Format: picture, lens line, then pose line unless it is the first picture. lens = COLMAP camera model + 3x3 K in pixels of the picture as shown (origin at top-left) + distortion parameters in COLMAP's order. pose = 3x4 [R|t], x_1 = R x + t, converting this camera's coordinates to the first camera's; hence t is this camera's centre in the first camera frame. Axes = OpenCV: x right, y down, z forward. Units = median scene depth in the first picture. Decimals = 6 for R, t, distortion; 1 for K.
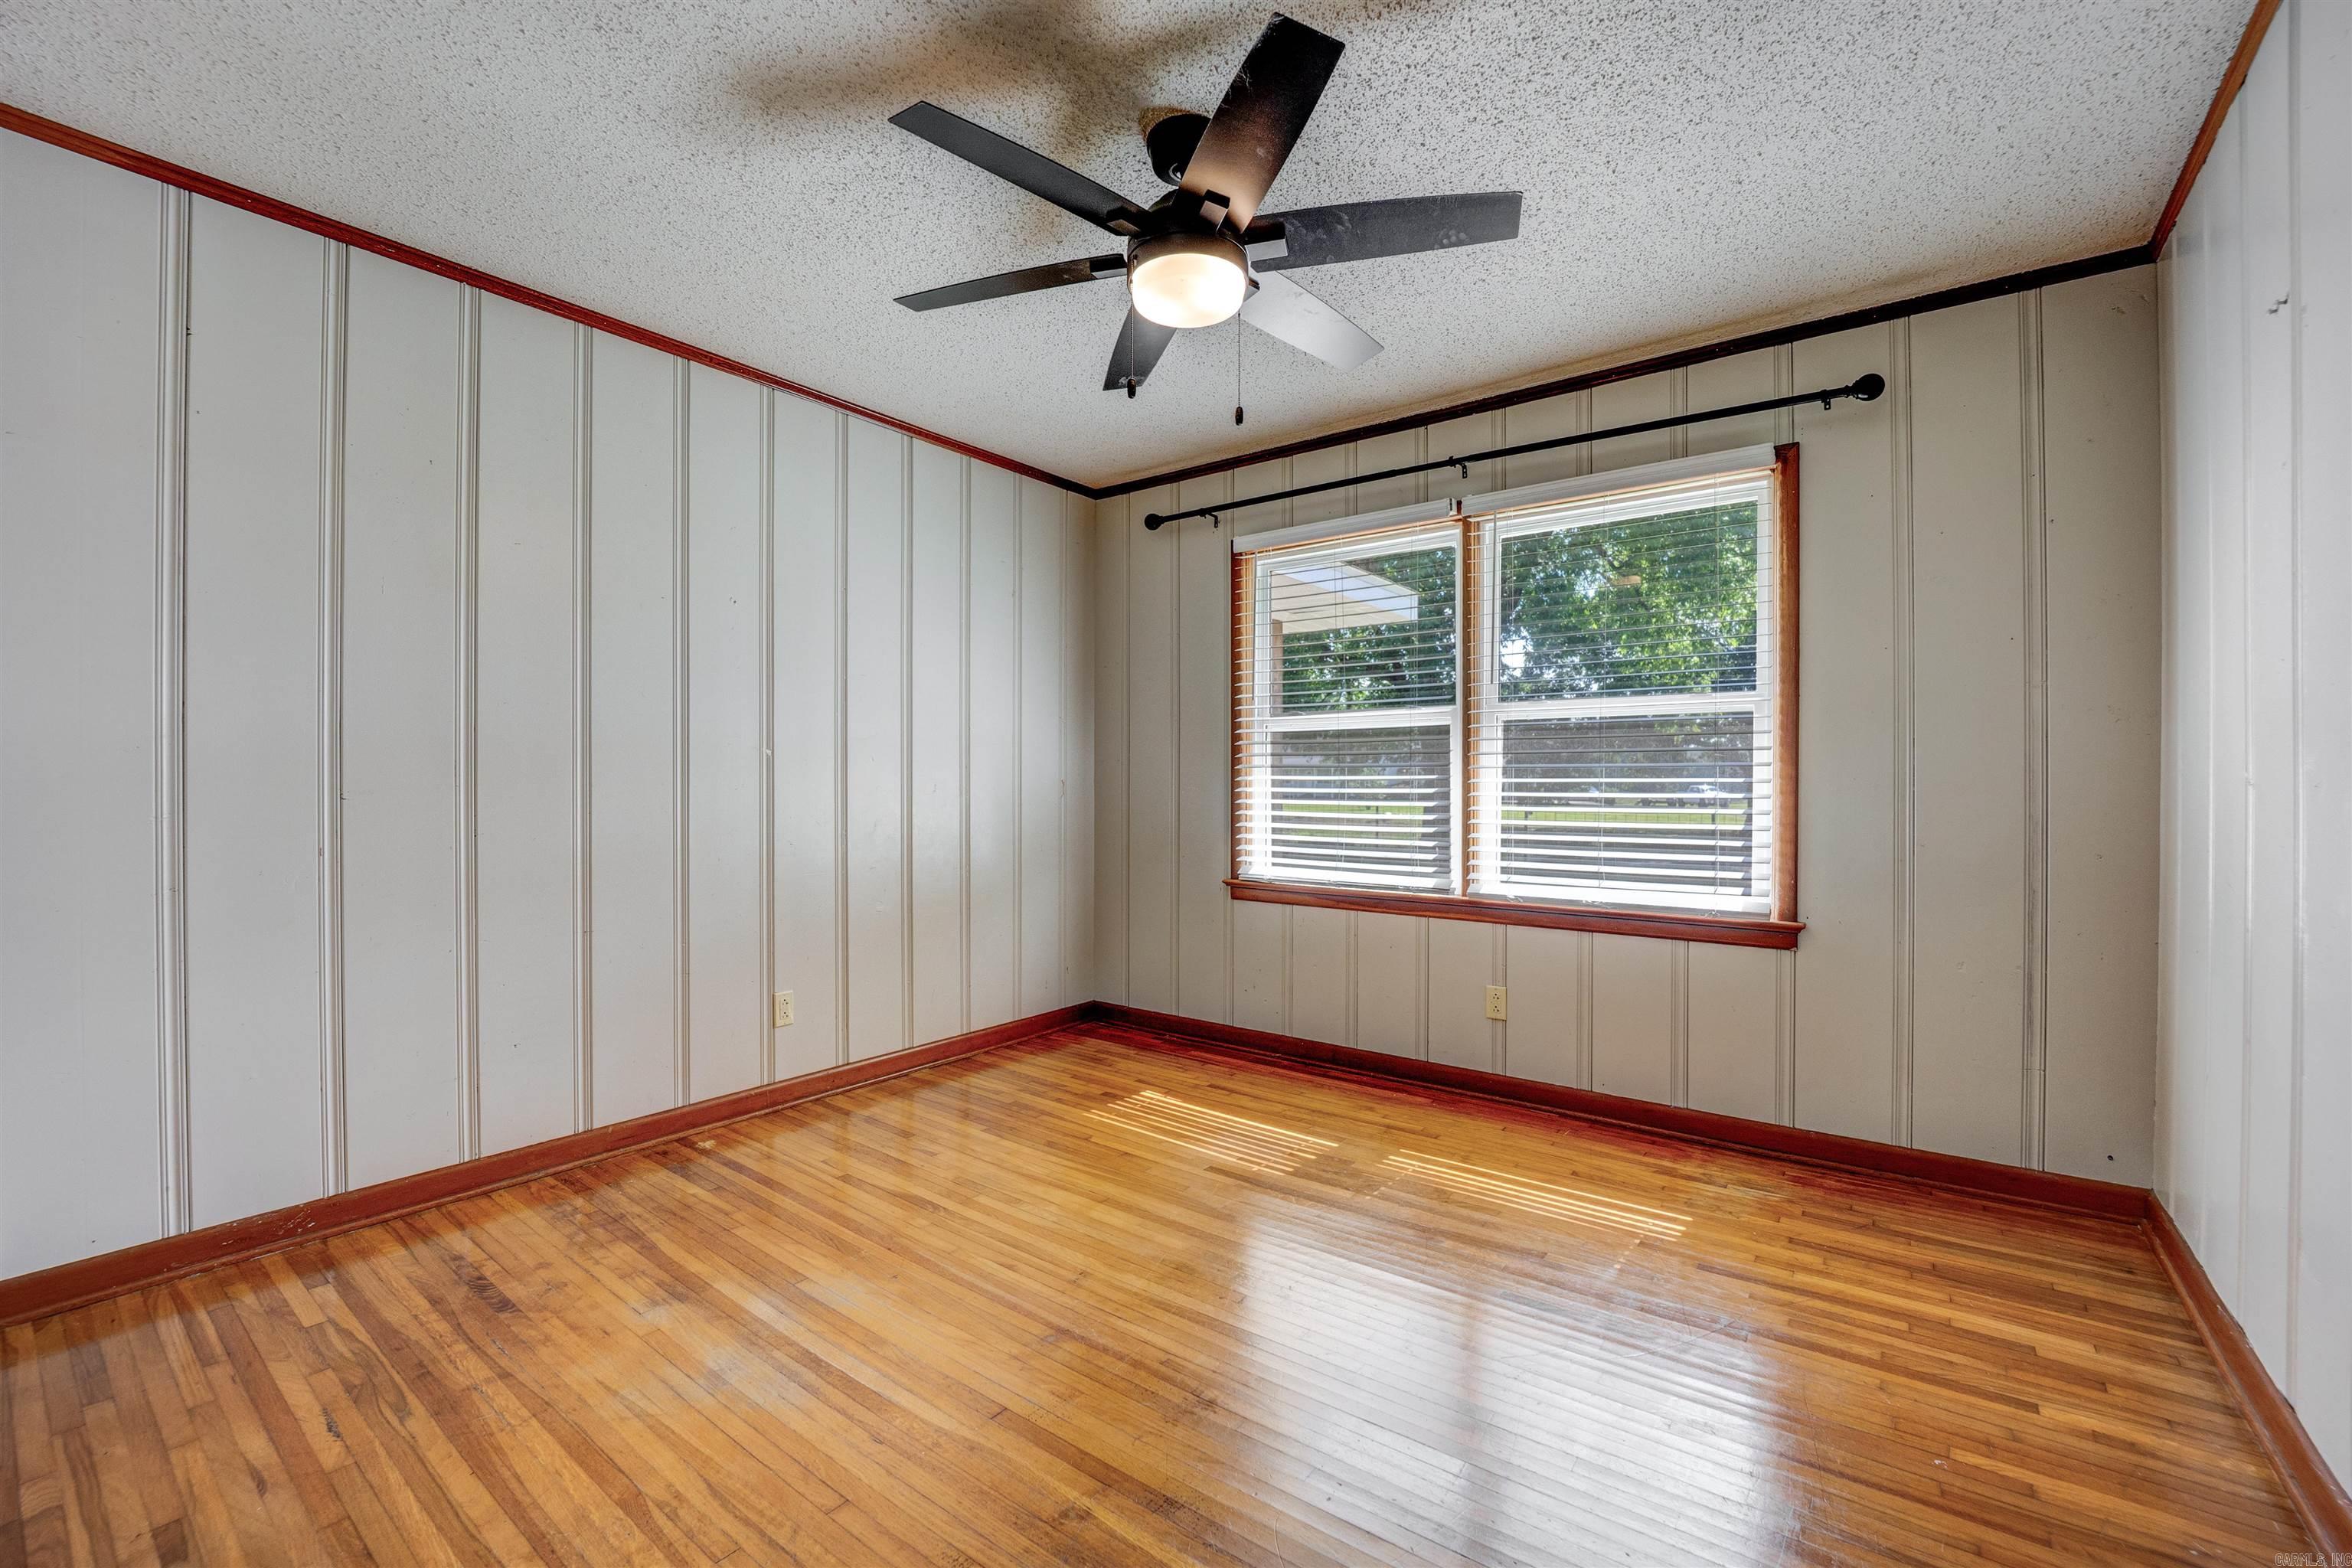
lens RADIAL K [[949.4, 0, 1175.4], [0, 949.4, 797.5], [0, 0, 1]] dist [-0.020874, -0.000363]
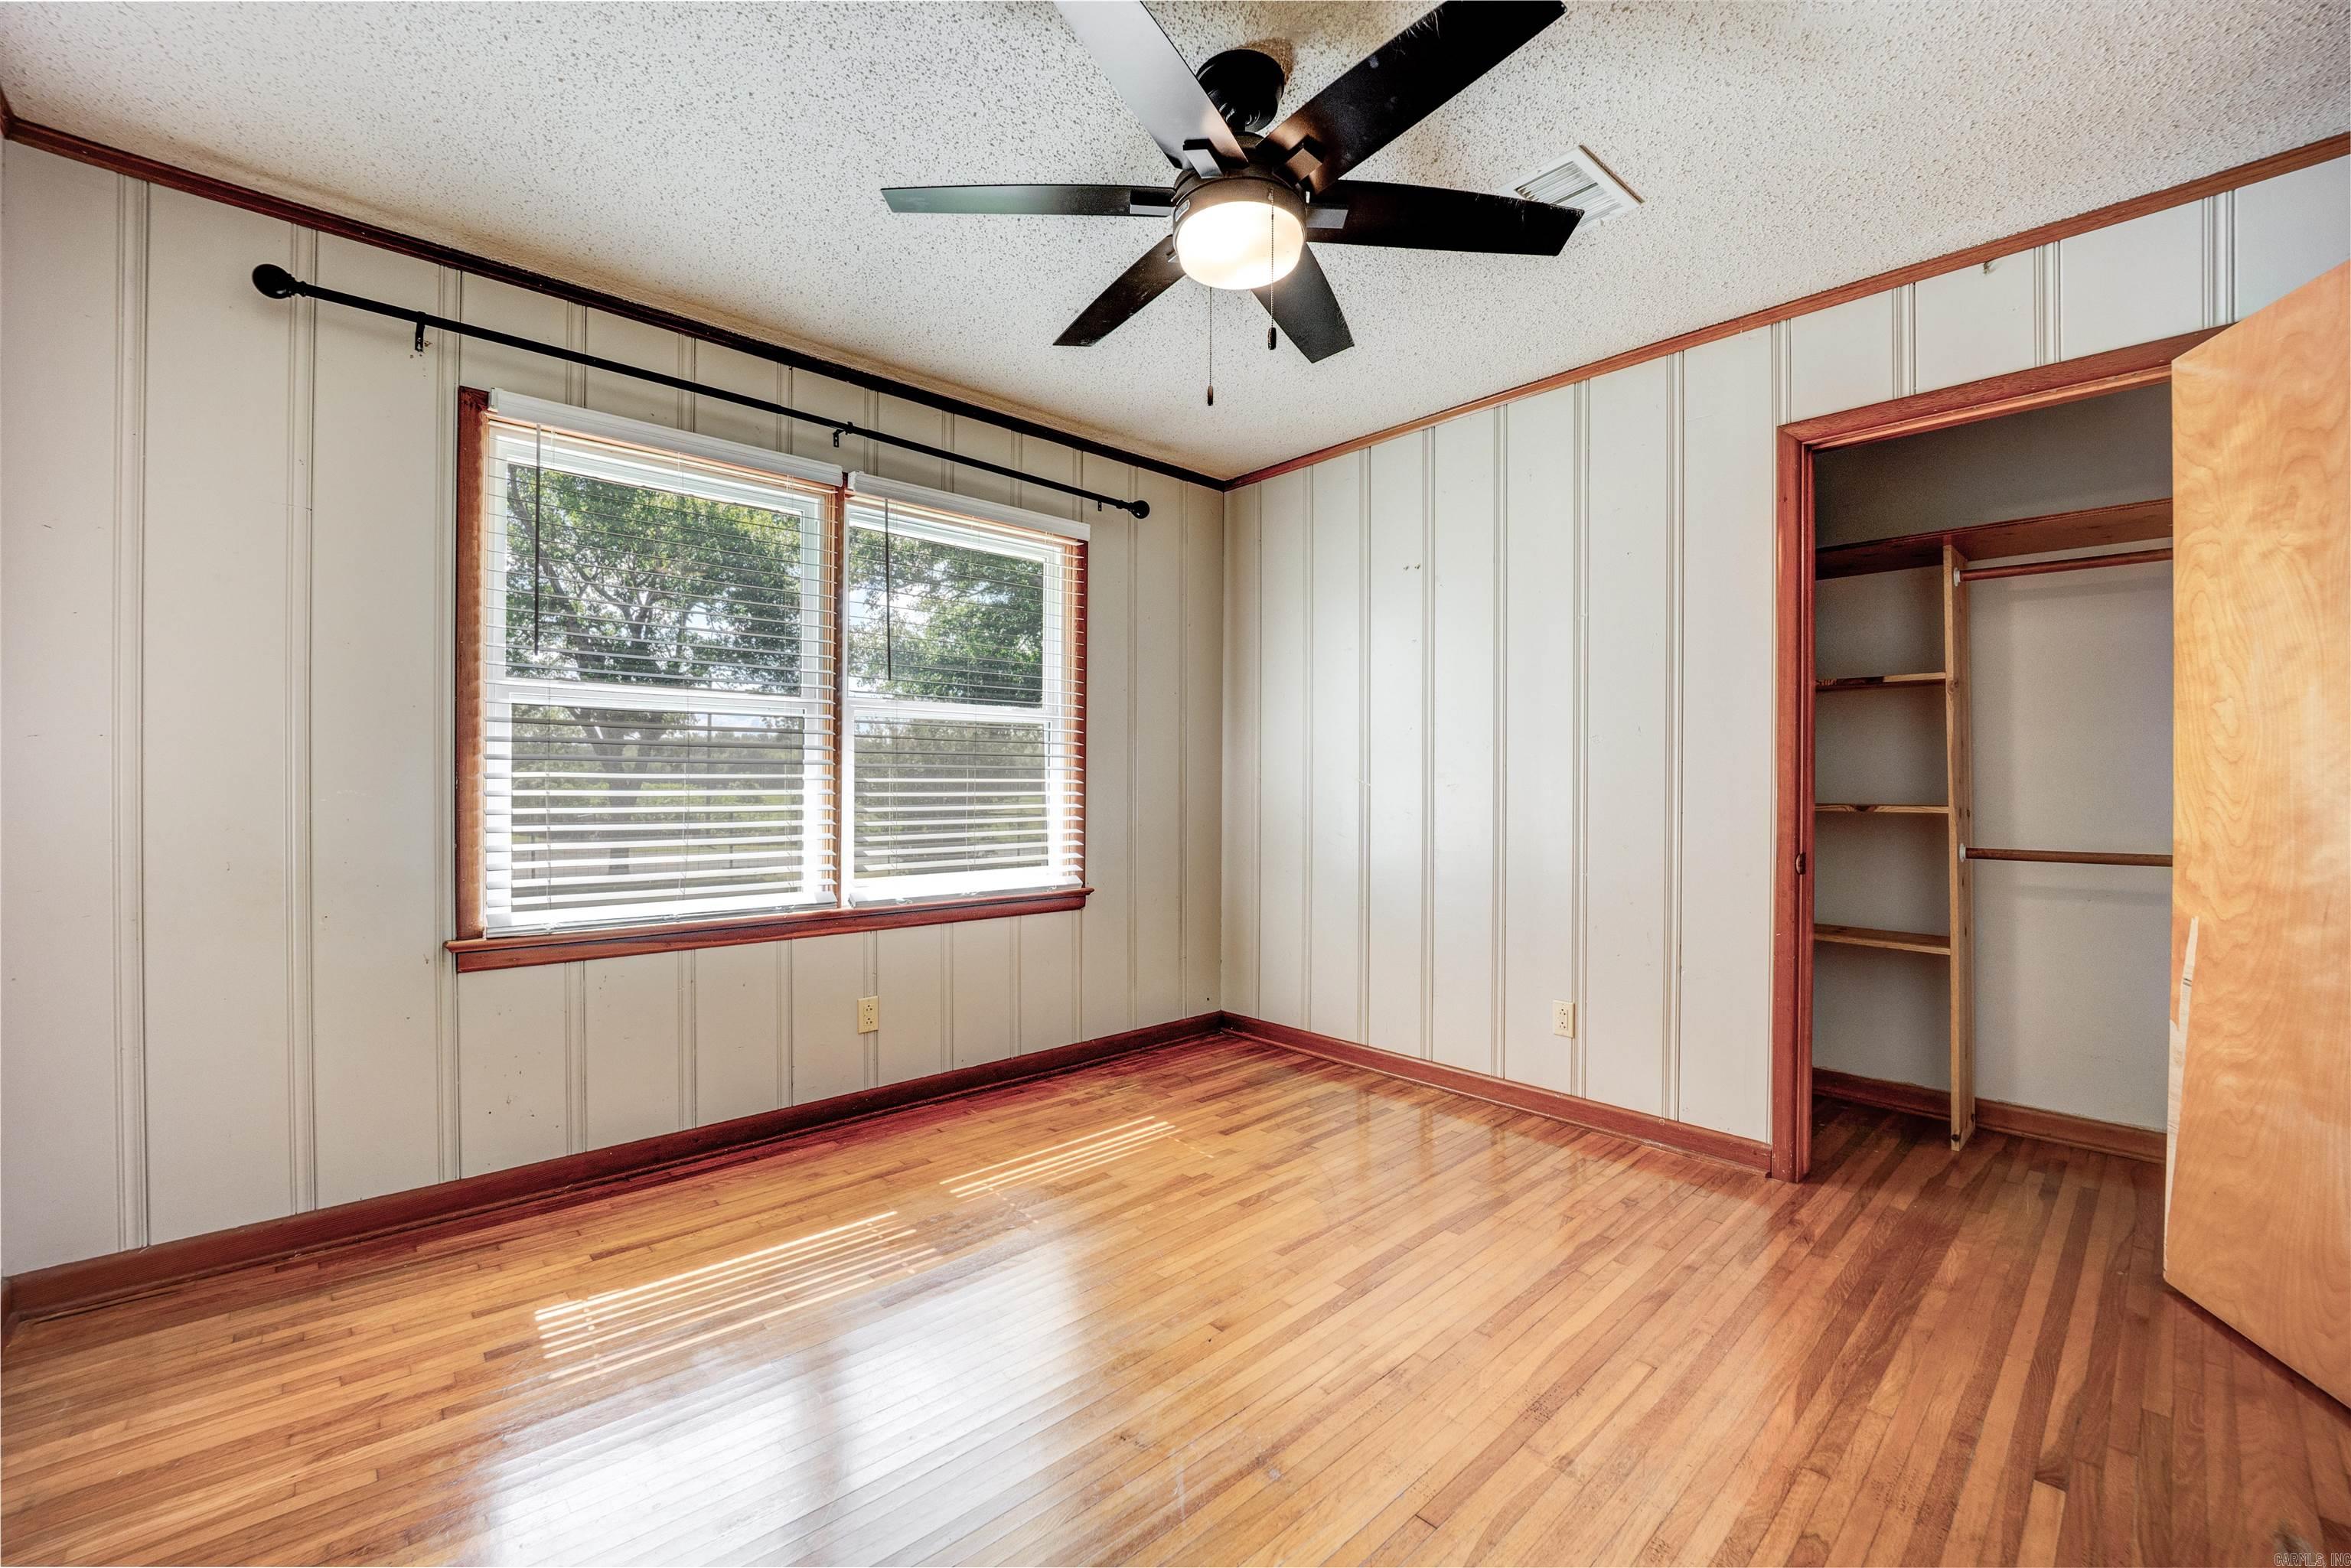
lens RADIAL K [[949.0, 0, 1174.9], [0, 949.0, 797.5], [0, 0, 1]] dist [-0.020874, -0.000363]
pose [[0.188453, -0.021013, 0.981857, -0.593341], [0.008117, 0.999770, 0.019839, -0.019741], [-0.982049, 0.004231, 0.188580, 0.578309]]
